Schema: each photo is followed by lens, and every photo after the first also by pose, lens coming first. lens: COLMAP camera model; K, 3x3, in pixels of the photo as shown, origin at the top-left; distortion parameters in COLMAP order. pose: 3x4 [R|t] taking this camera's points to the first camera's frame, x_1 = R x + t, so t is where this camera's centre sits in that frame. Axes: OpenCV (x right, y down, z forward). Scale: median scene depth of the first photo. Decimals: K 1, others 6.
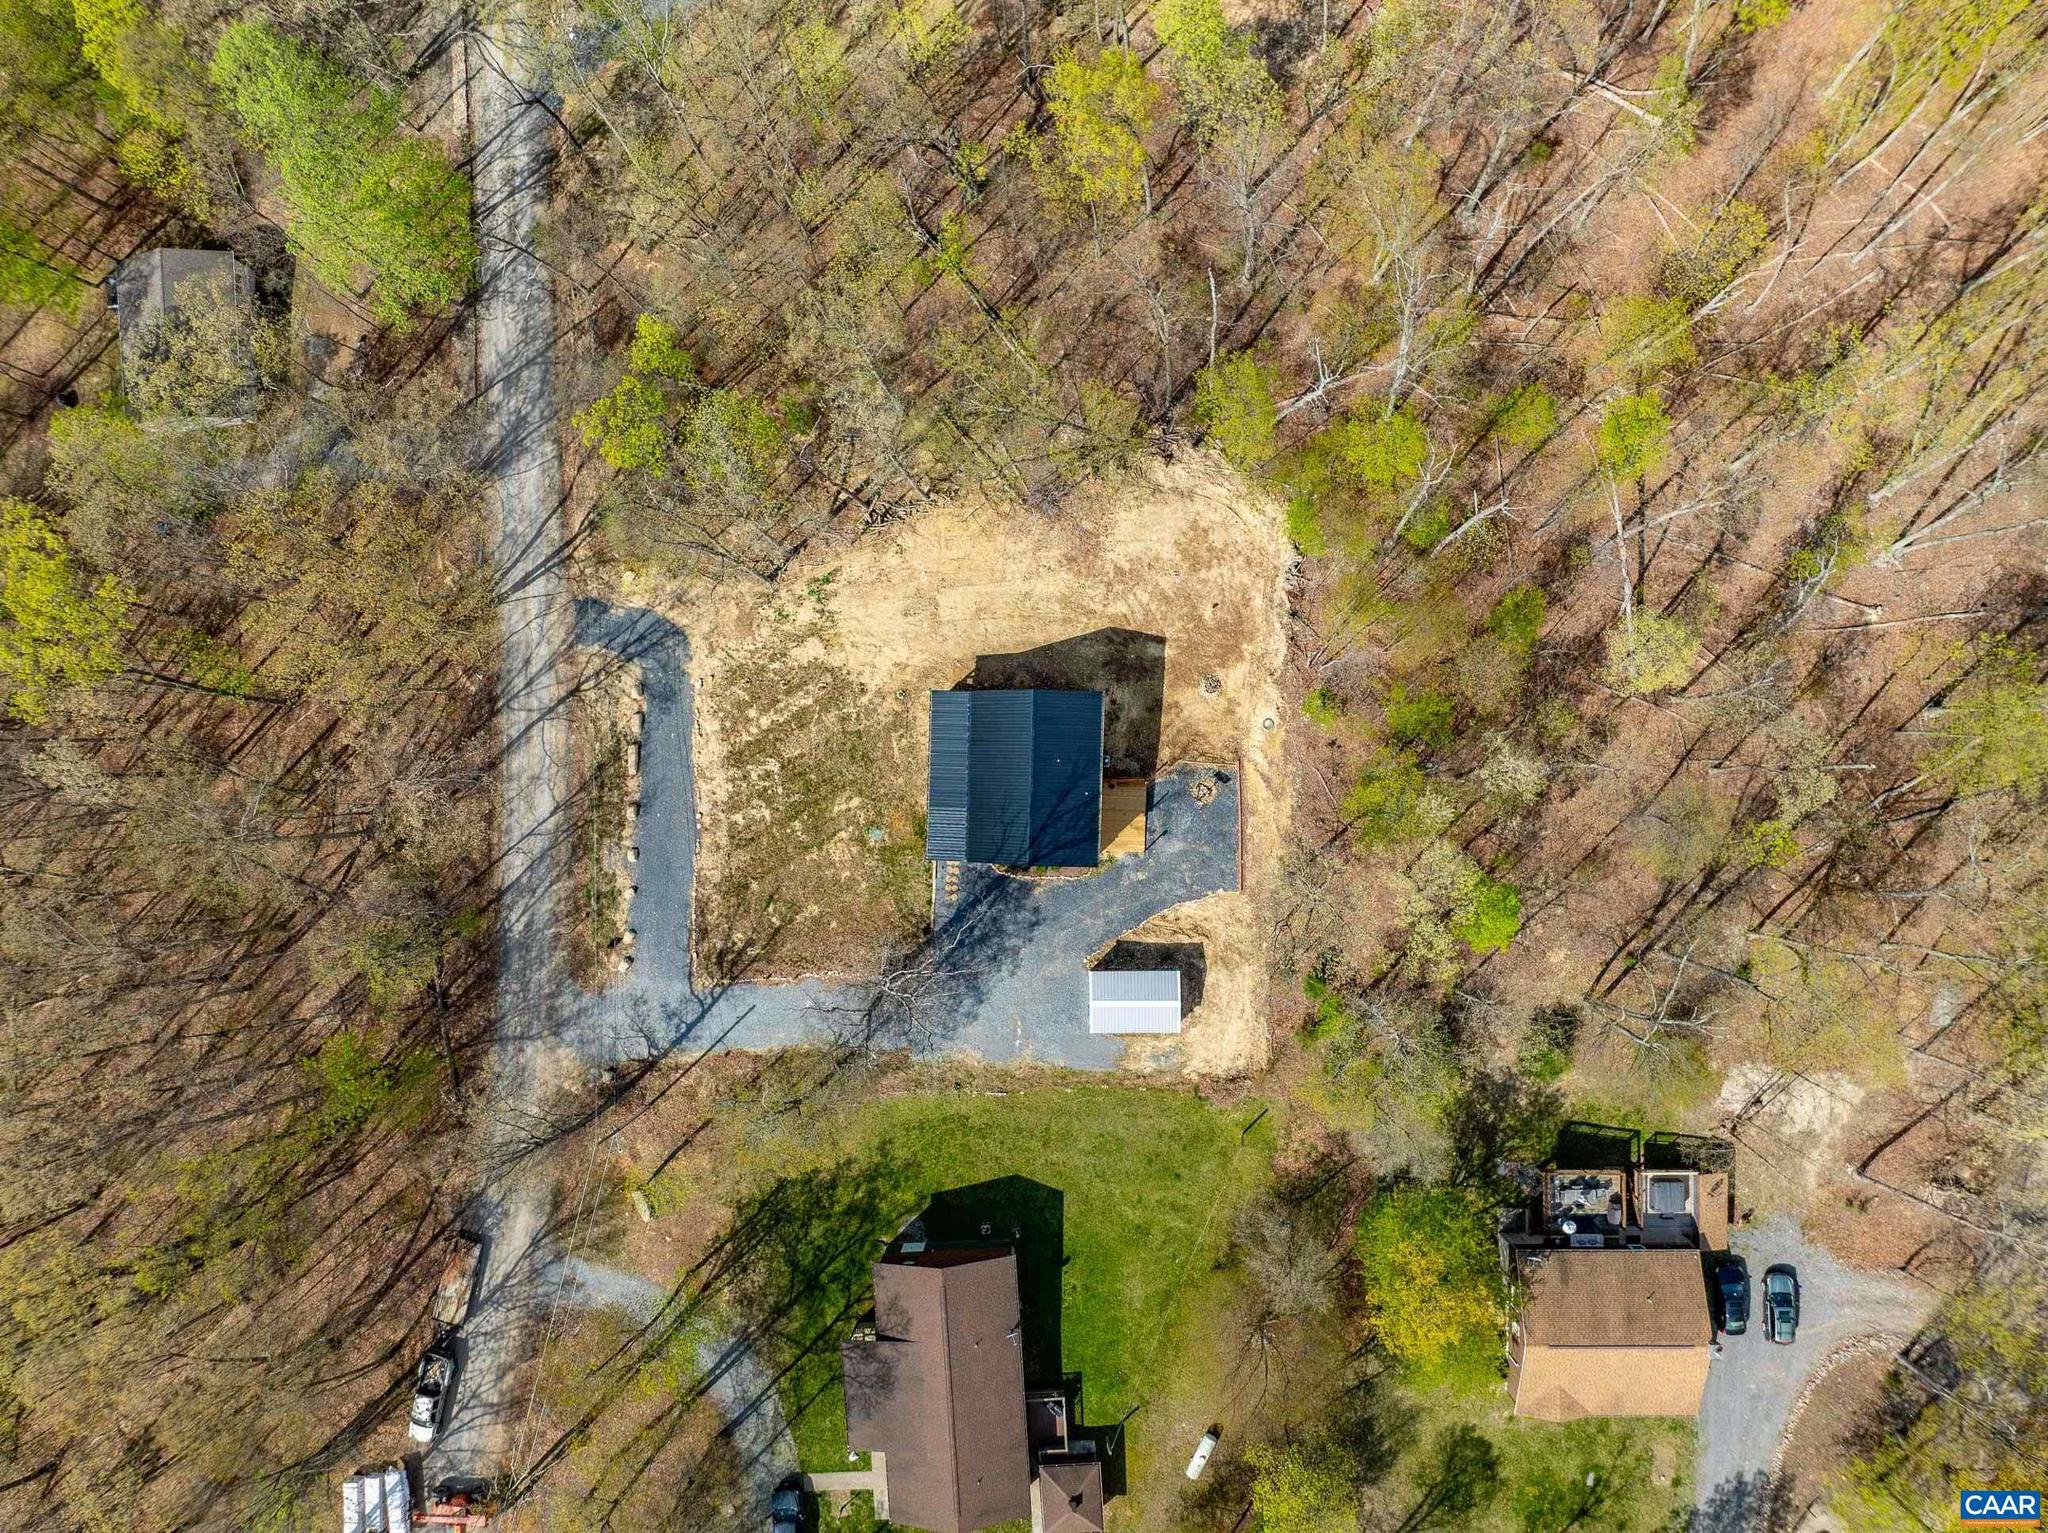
lens RADIAL K [[1454.1, 0, 1023.7], [0, 1454.1, 755.6], [0, 0, 1]] dist [-0.030974, 0.005439]
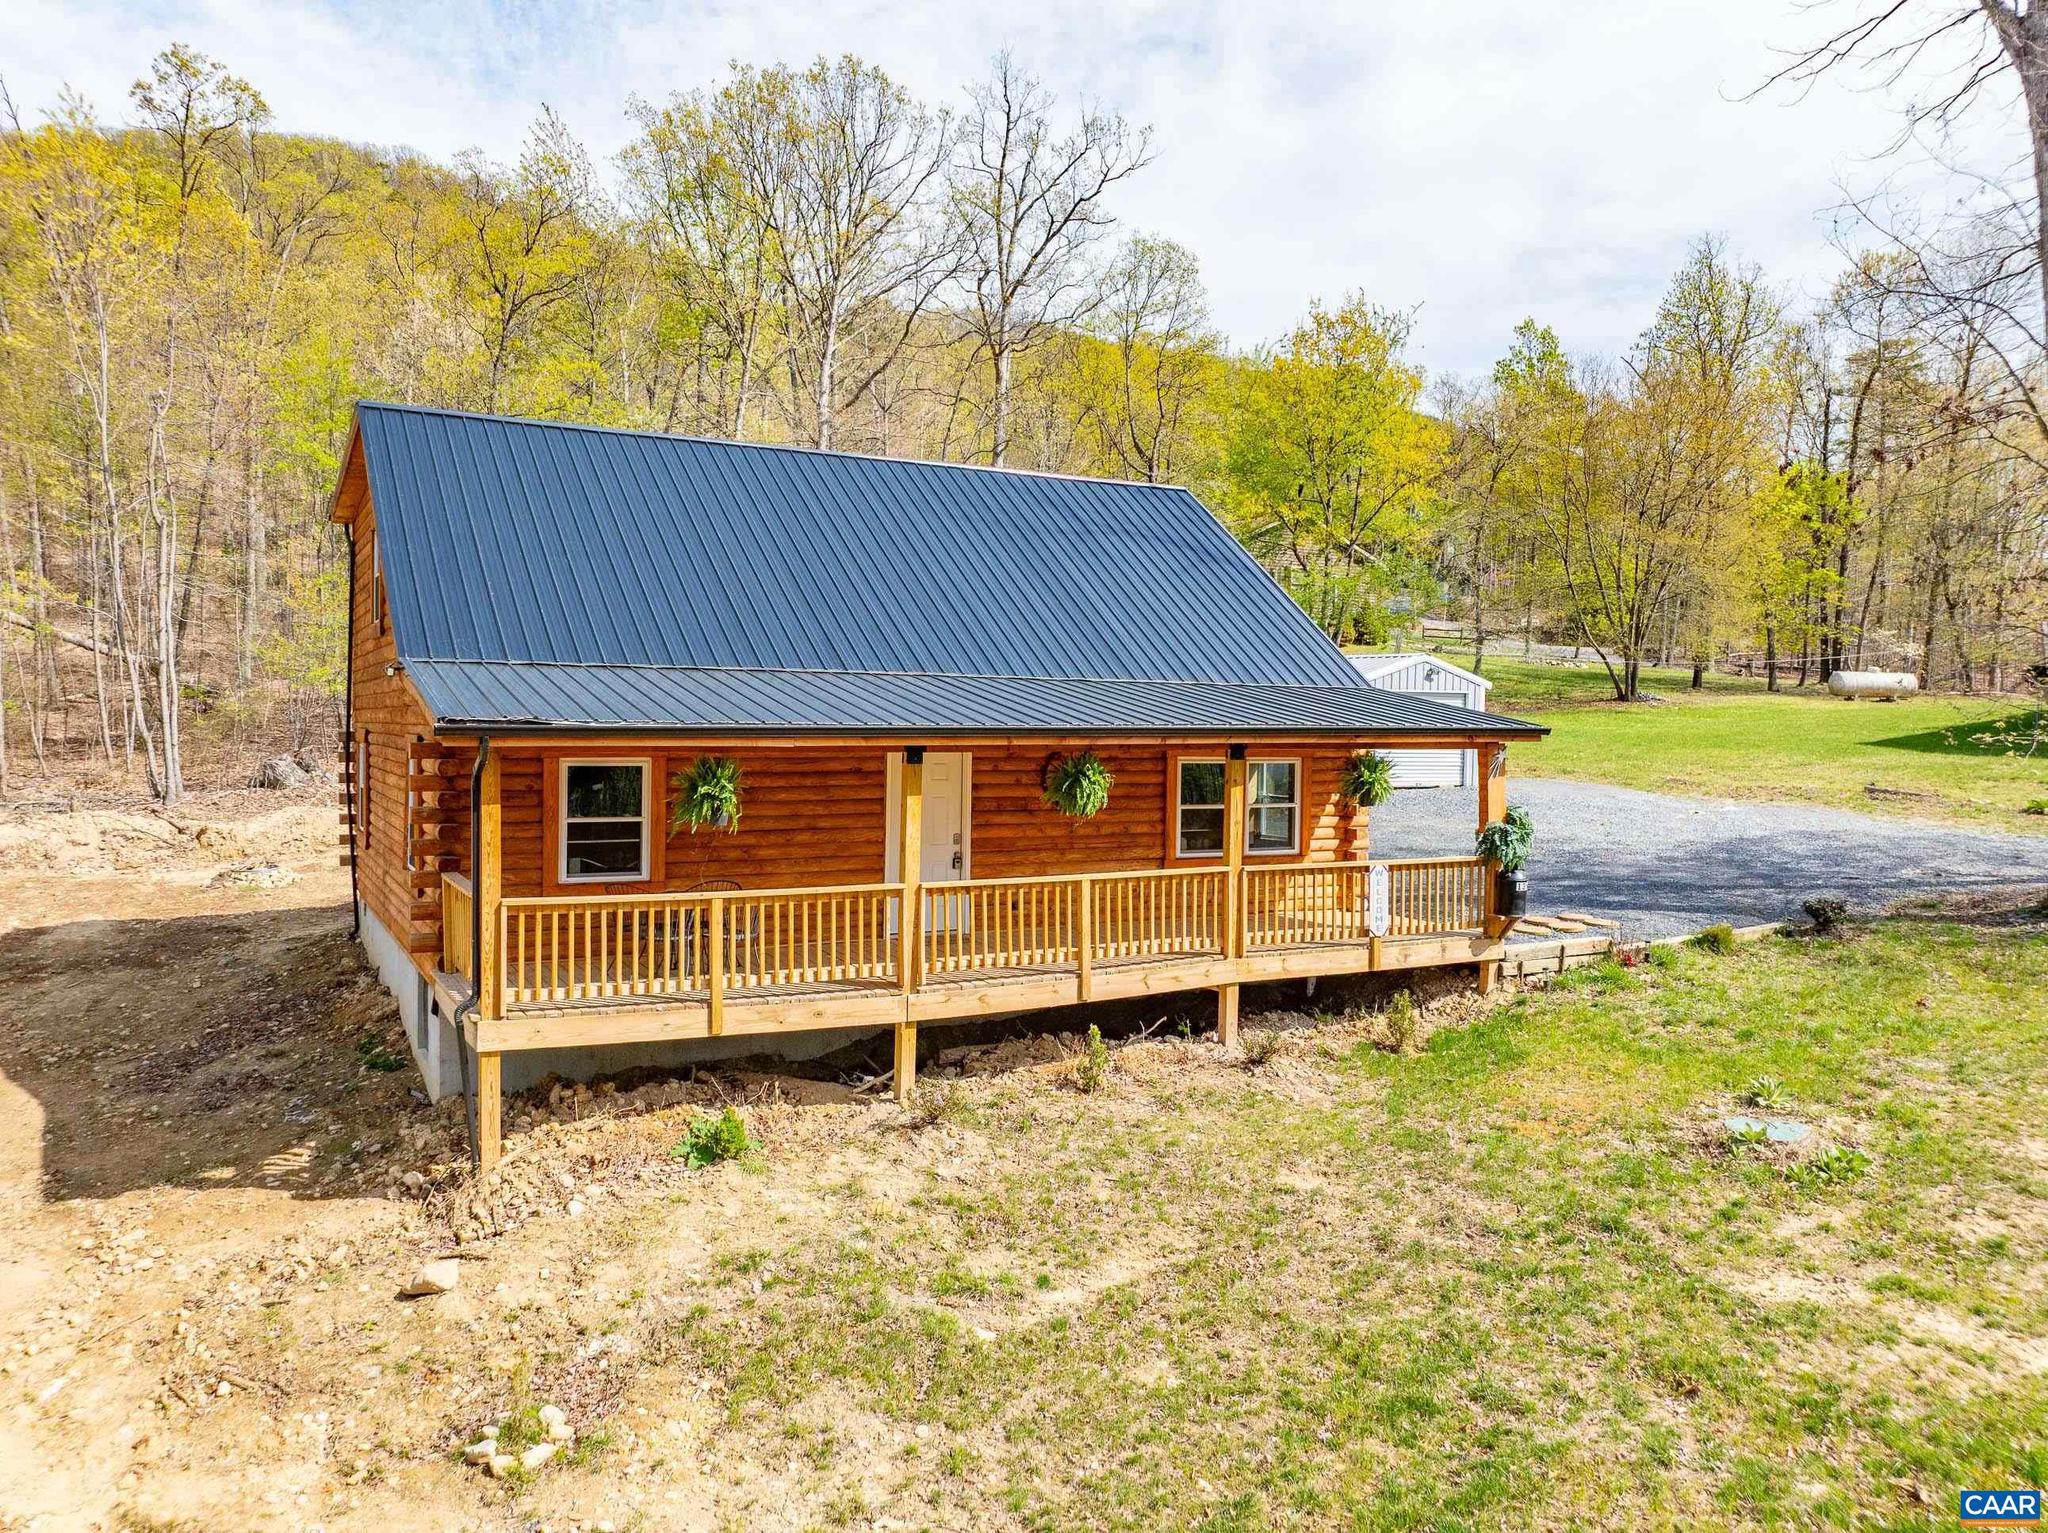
lens RADIAL K [[1454.1, 0, 1023.7], [0, 1454.1, 755.6], [0, 0, 1]] dist [-0.030974, 0.005439]
pose [[-0.506131, -0.007072, 0.862428, -0.172475], [0.862425, 0.004426, 0.506166, -0.059934], [-0.007397, 0.999965, 0.003859, 0.969083]]
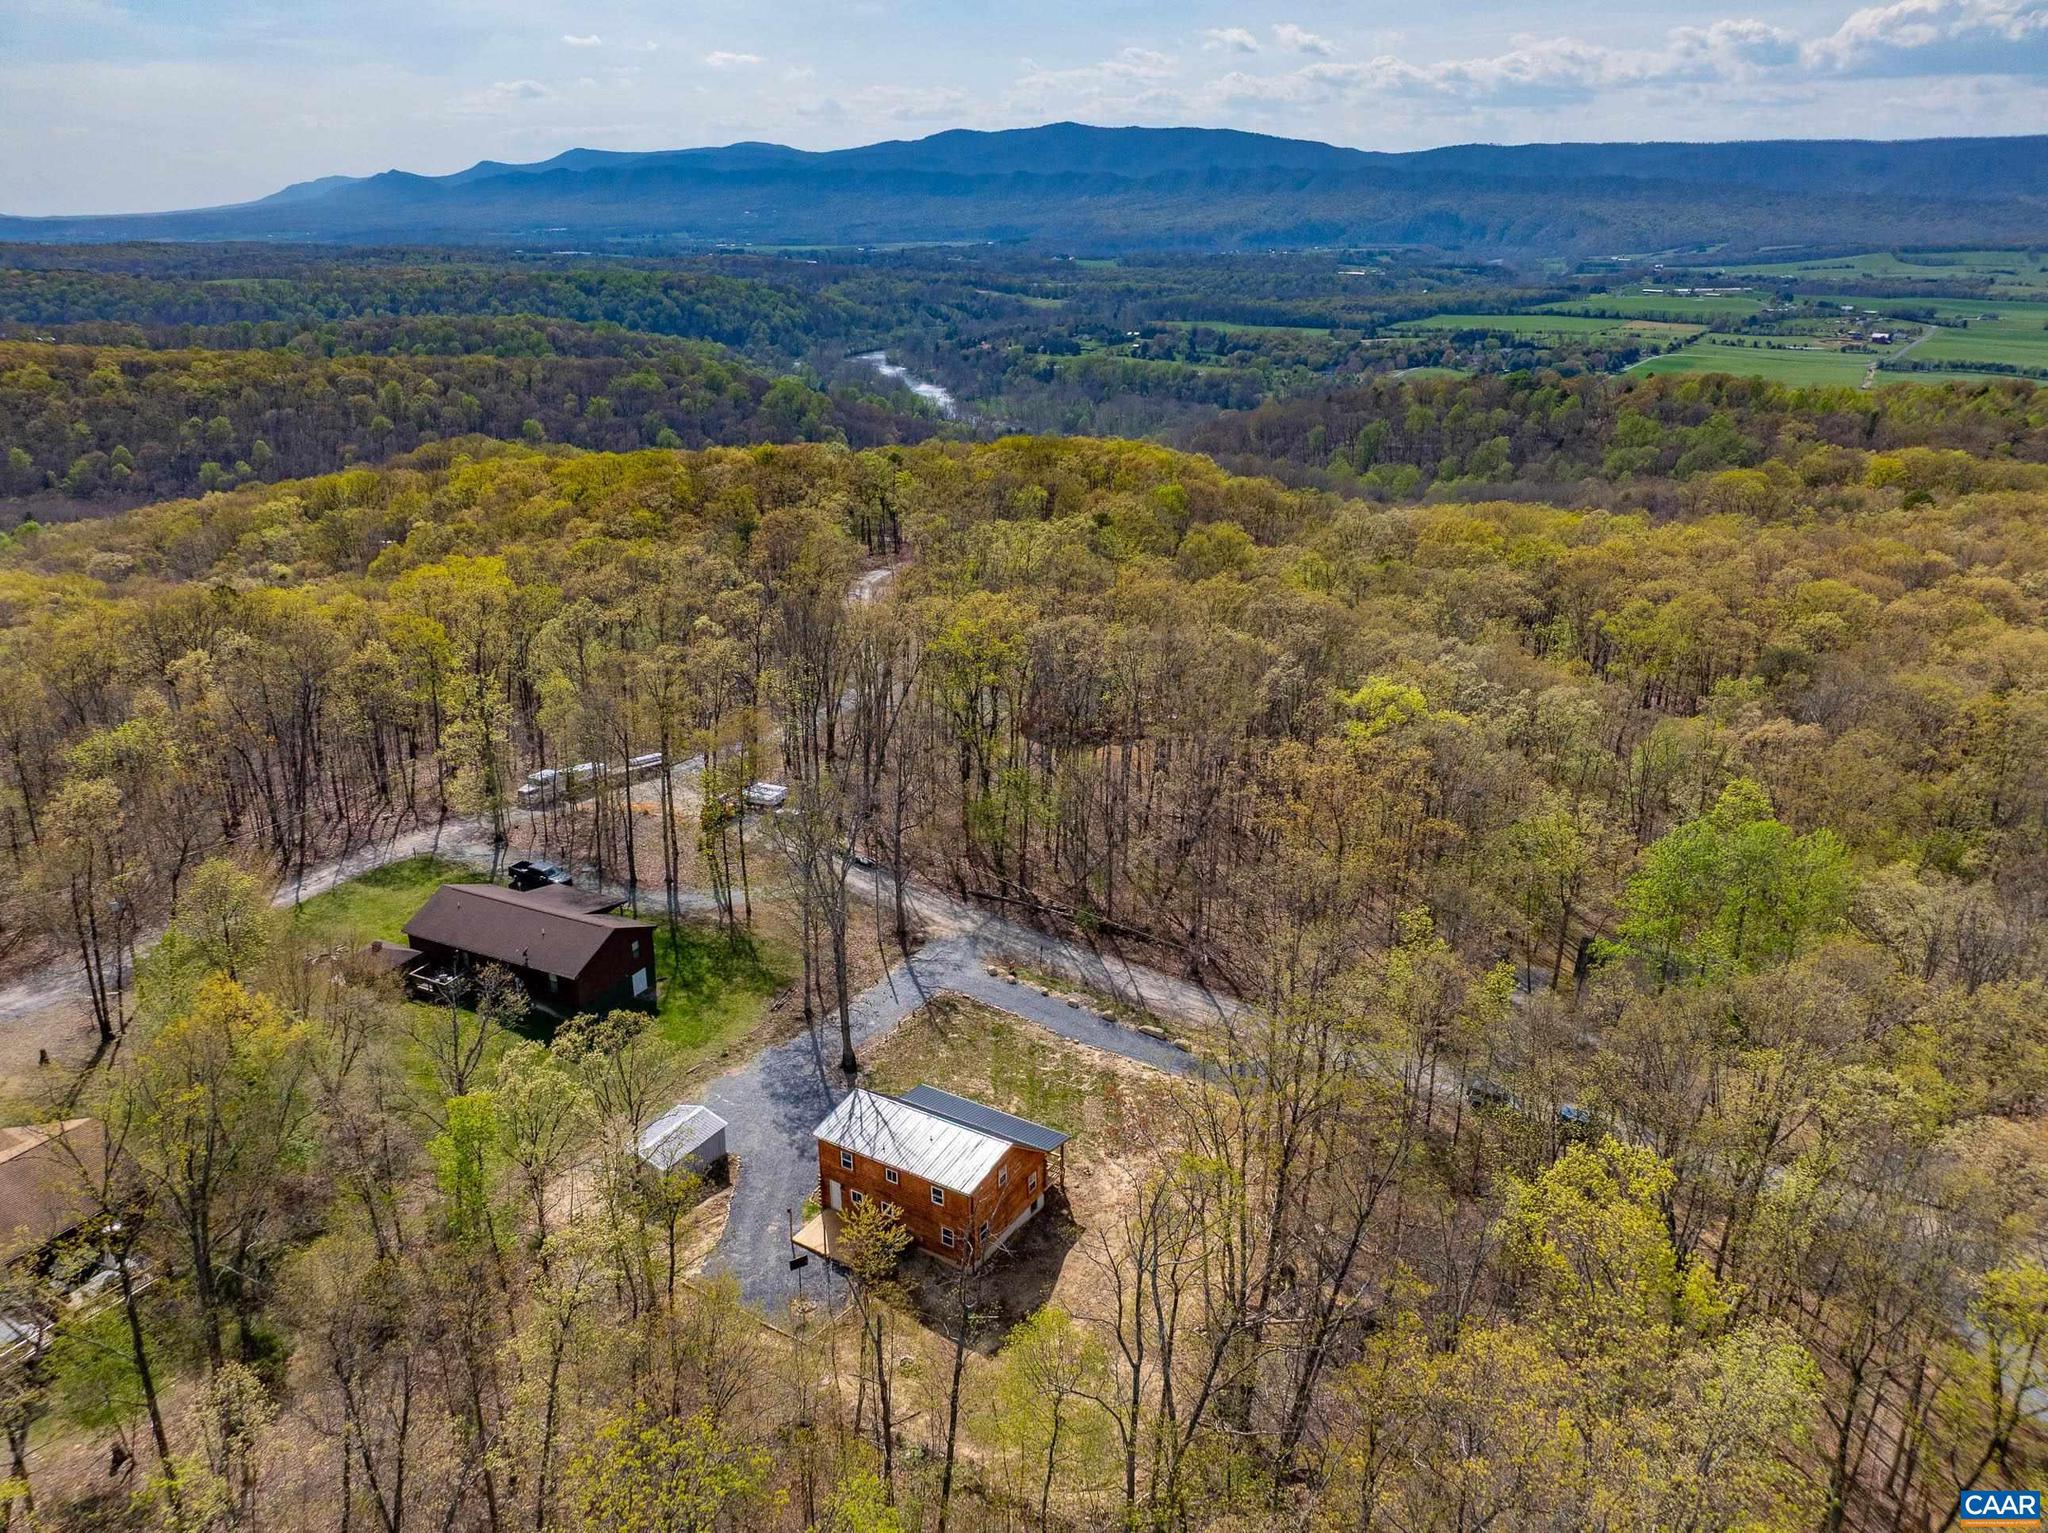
lens RADIAL K [[1525.9, 0, 1028.3], [0, 1525.9, 735.0], [0, 0, 1]] dist [-0.033583, -0.002741]
pose [[-0.495421, 0.313330, -0.810174, 0.640194], [-0.868350, -0.153994, 0.471439, -0.428057], [0.022954, 0.937075, 0.348372, 0.403287]]
